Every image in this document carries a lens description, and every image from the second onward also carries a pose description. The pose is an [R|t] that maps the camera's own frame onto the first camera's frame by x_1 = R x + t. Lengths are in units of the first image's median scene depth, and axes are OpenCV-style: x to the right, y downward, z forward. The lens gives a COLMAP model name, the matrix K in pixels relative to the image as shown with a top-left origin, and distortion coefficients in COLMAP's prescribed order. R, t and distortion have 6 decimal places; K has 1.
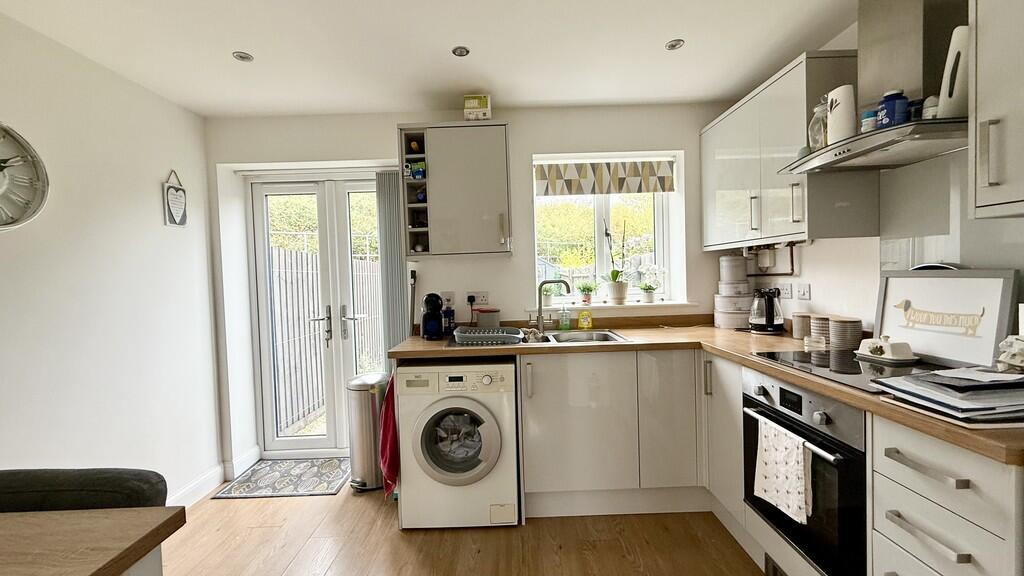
lens RADIAL K [[411.5, 0, 512.4], [0, 411.5, 289.7], [0, 0, 1]] dist [-0.003035, -0.000178]
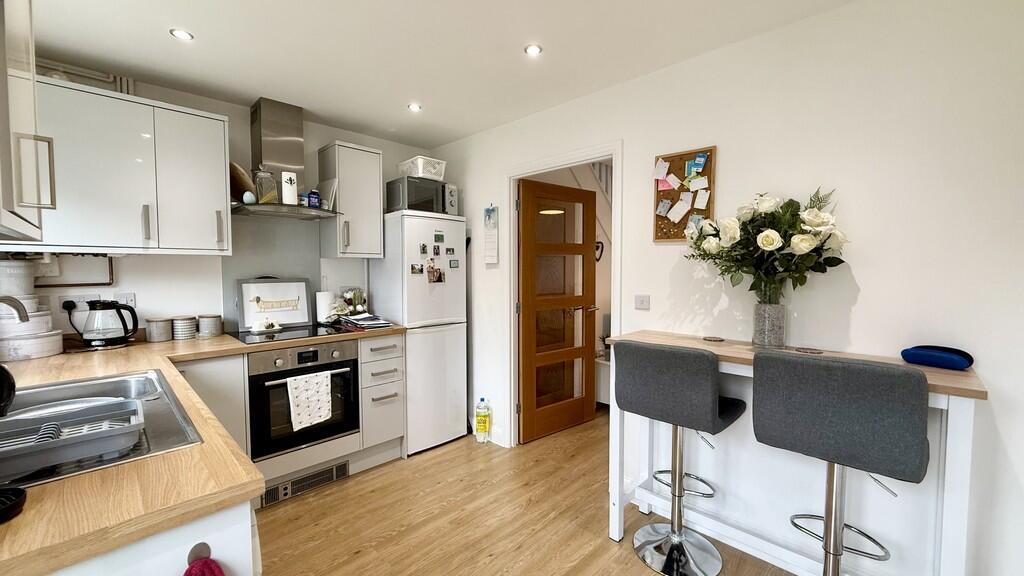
lens RADIAL K [[411.5, 0, 512.8], [0, 411.5, 285.6], [0, 0, 1]] dist [-0.003035, -0.000178]
pose [[-0.704194, -0.006416, 0.709979, -1.029334], [0.042092, 0.997823, 0.050767, -0.063957], [-0.708759, 0.065634, -0.702391, 1.487293]]
